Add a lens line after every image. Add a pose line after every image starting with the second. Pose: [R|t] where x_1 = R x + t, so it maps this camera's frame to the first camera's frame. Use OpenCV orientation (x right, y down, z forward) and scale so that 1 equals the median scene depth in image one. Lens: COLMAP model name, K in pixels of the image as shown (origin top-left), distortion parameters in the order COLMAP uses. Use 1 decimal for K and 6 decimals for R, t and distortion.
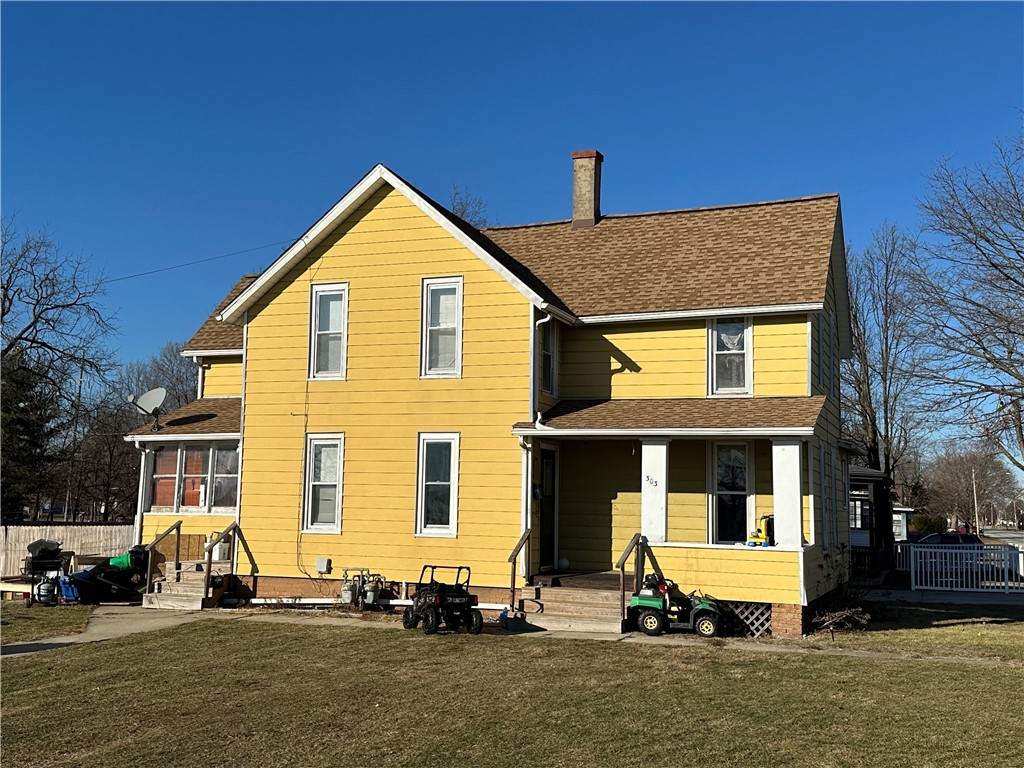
lens RADIAL K [[1134.2, 0, 511.4], [0, 1134.2, 387.0], [0, 0, 1]] dist [-0.018342, 0.000000]
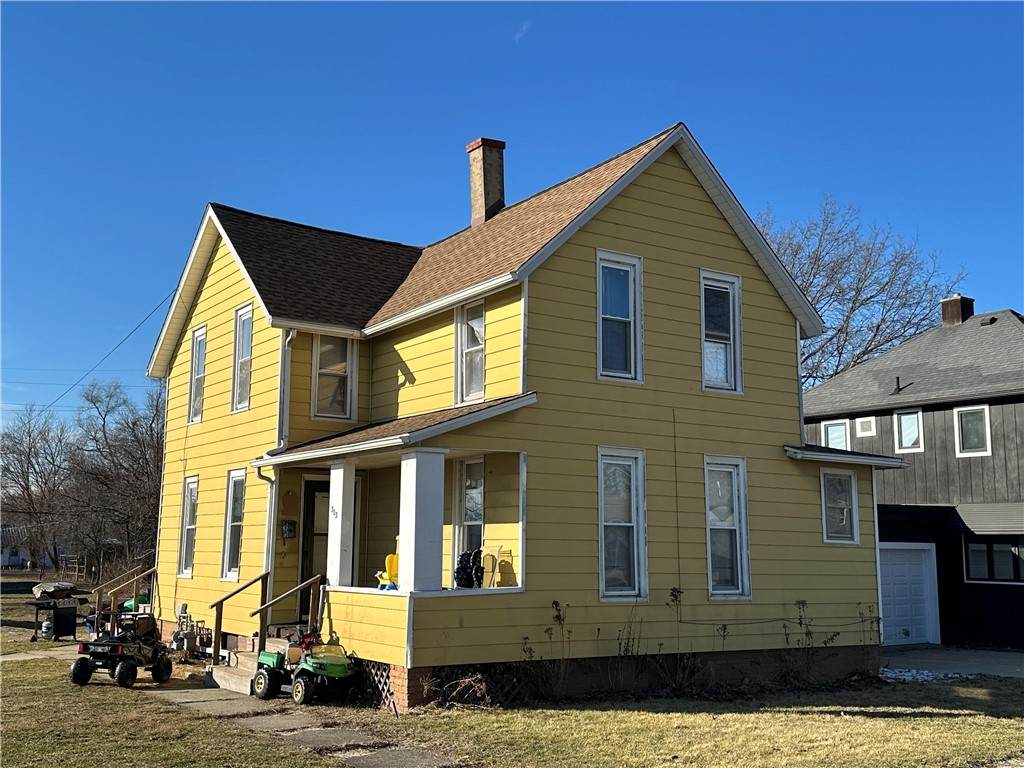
lens RADIAL K [[1119.1, 0, 521.5], [0, 1119.1, 355.3], [0, 0, 1]] dist [0.045899, 0.000000]
pose [[0.826302, -0.115007, -0.551361, 0.660383], [0.073160, 0.992553, -0.097392, 0.054468], [0.558456, 0.040138, 0.828563, 0.352094]]
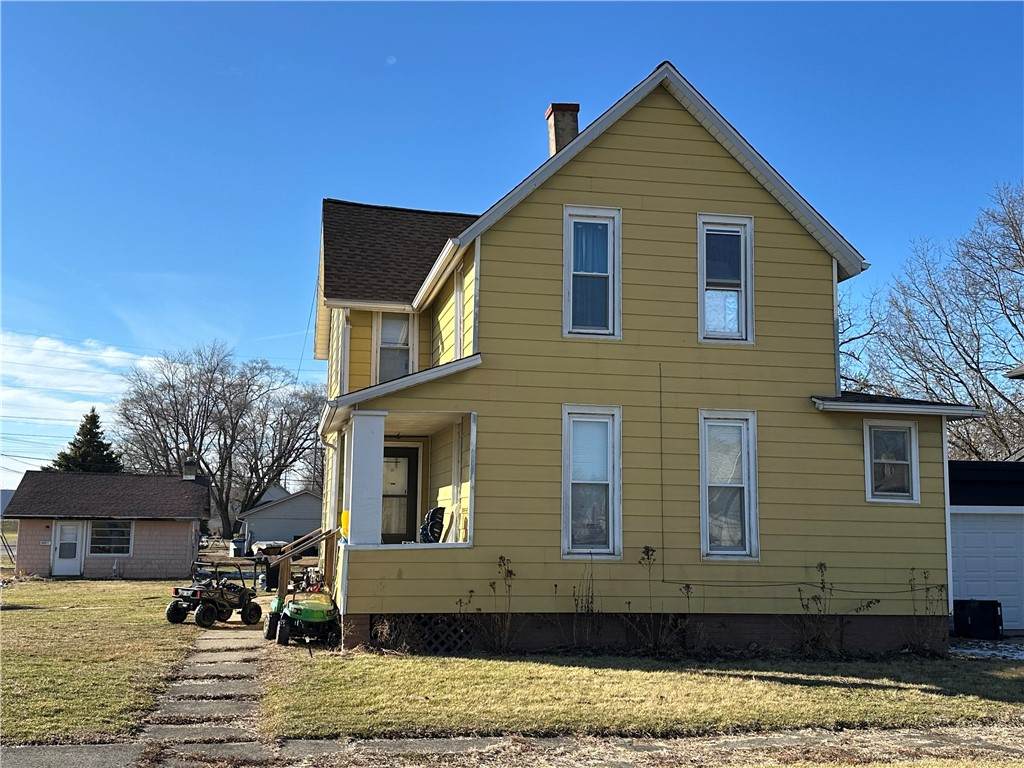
lens RADIAL K [[1119.1, 0, 511.9], [0, 1119.1, 376.5], [0, 0, 1]] dist [0.045899, 0.000000]
pose [[0.544345, -0.127343, -0.829139, 0.888196], [0.092108, 0.991507, -0.091810, 0.093326], [0.833789, -0.026394, 0.551452, 0.569452]]
